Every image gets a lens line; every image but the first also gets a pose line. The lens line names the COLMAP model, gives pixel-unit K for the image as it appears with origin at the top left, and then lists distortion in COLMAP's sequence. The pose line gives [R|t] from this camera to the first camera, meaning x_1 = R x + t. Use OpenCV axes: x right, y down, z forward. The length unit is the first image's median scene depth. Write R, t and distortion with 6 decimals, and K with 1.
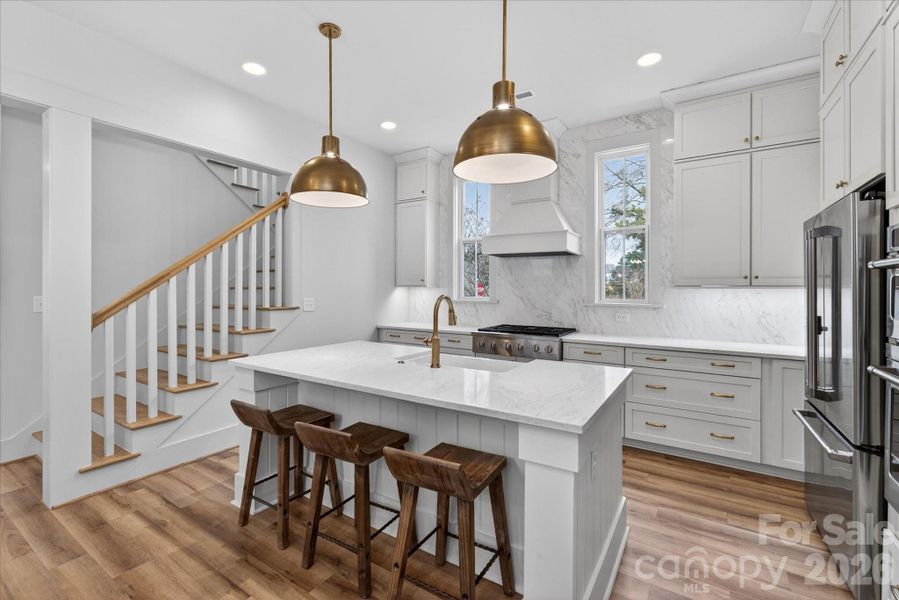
lens RADIAL K [[392.8, 0, 451.4], [0, 392.8, 293.6], [0, 0, 1]] dist [-0.002089, -0.000121]
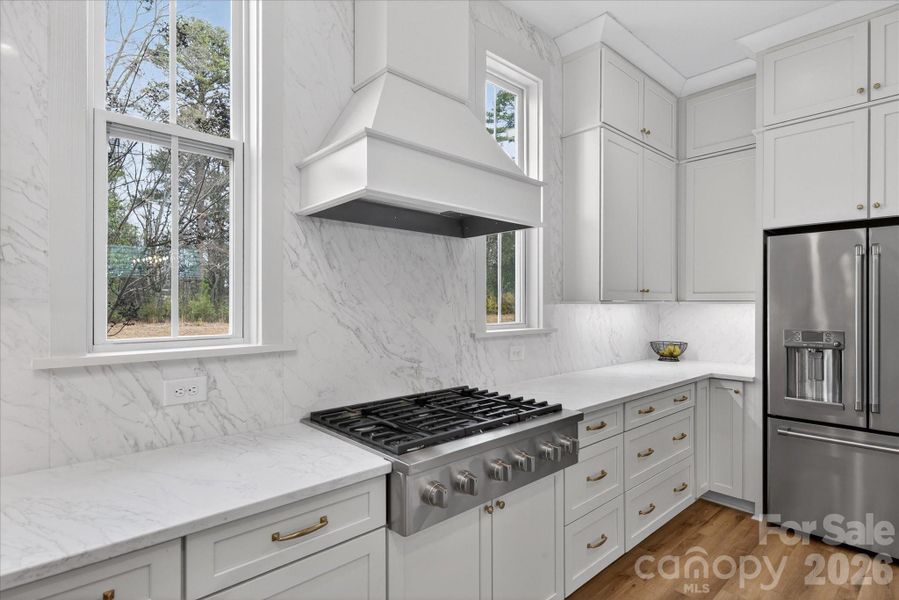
lens RADIAL K [[459.5, 0, 449.5], [0, 459.5, 300.0], [0, 0, 1]] dist [0.000320, -0.000297]
pose [[0.262639, 0.002132, 0.964892, -0.329930], [0.015511, 0.999859, -0.006431, -0.020870], [-0.964770, 0.016655, 0.262568, 1.161557]]
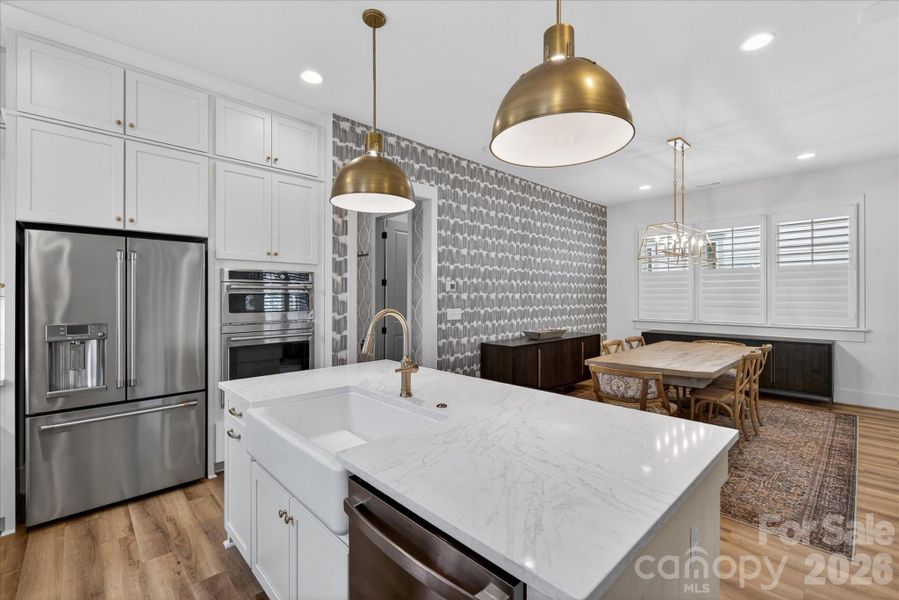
lens RADIAL K [[392.8, 0, 451.4], [0, 392.8, 293.6], [0, 0, 1]] dist [-0.002089, -0.000121]
pose [[-0.971761, -0.000107, 0.235966, -0.243020], [0.002084, 0.999957, 0.009038, -0.025701], [-0.235957, 0.009275, -0.971719, 1.320998]]
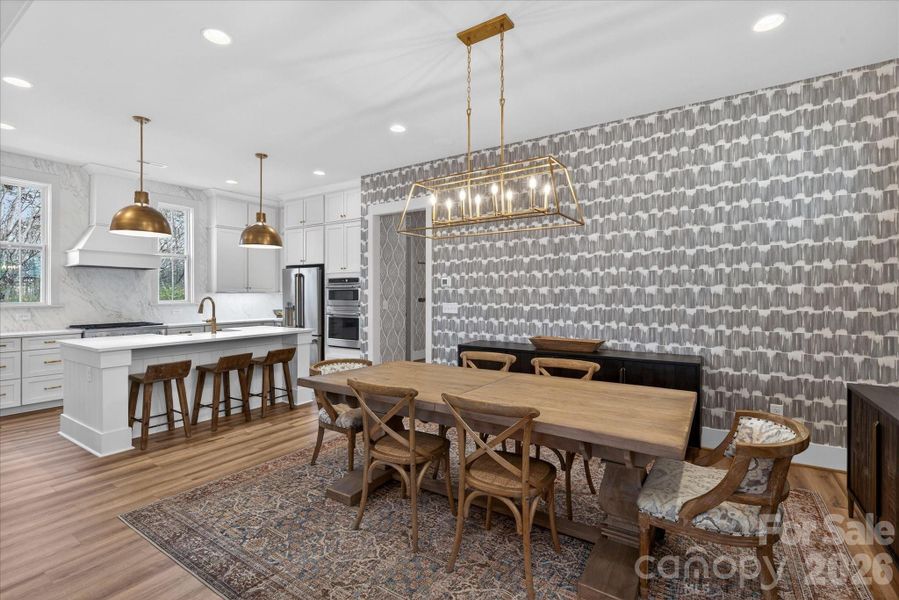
lens RADIAL K [[412.5, 0, 452.3], [0, 412.5, 292.2], [0, 0, 1]] dist [0.001836, -0.007289]
pose [[0.003218, 0.001198, 0.999994, -1.558279], [0.017620, 0.999844, -0.001254, 0.004736], [-0.999840, 0.017624, 0.003197, -0.151404]]
